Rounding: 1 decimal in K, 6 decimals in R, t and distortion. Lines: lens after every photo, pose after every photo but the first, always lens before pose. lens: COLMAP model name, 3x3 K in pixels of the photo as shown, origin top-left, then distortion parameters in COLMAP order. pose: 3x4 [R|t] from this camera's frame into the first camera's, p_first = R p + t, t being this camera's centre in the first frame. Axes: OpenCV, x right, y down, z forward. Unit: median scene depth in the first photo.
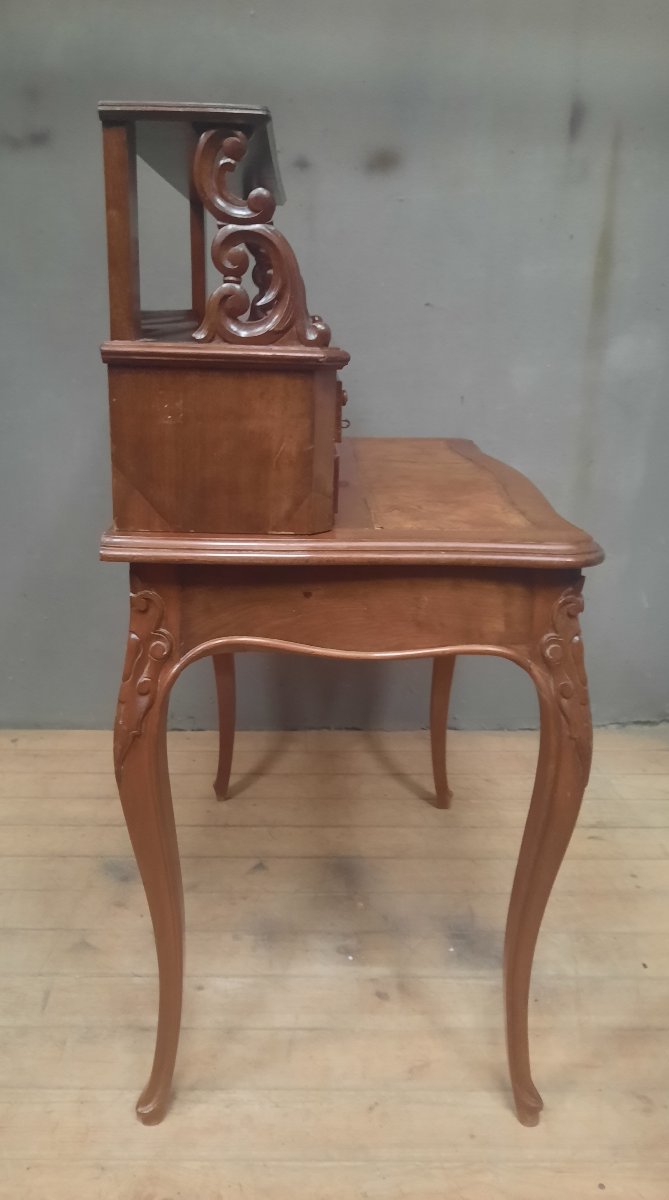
lens RADIAL K [[946.1, 0, 324.2], [0, 946.1, 571.0], [0, 0, 1]] dist [0.010284, -0.010162]
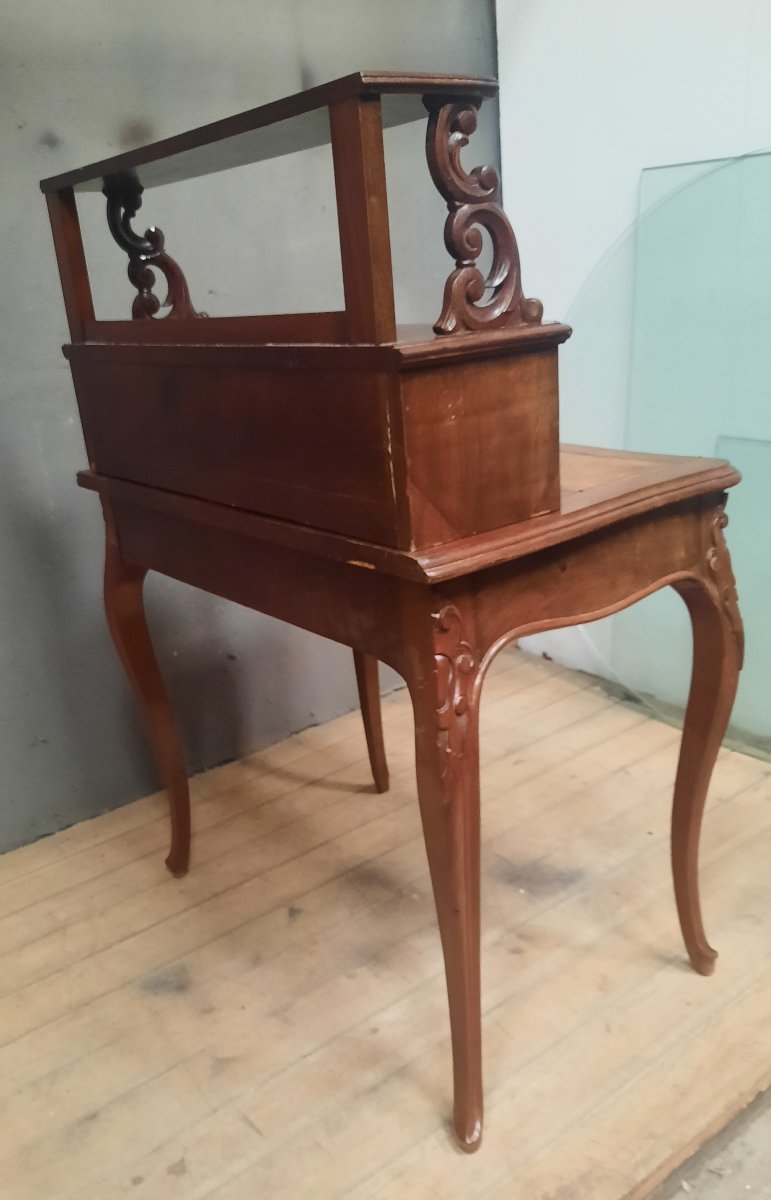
lens RADIAL K [[1021.1, 0, 356.4], [0, 1021.1, 635.1], [0, 0, 1]] dist [0.015186, 0.008544]
pose [[0.802612, -0.287035, 0.522901, -0.571076], [0.258681, 0.957381, 0.128477, -0.075902], [-0.537492, 0.032147, 0.842656, 0.134684]]
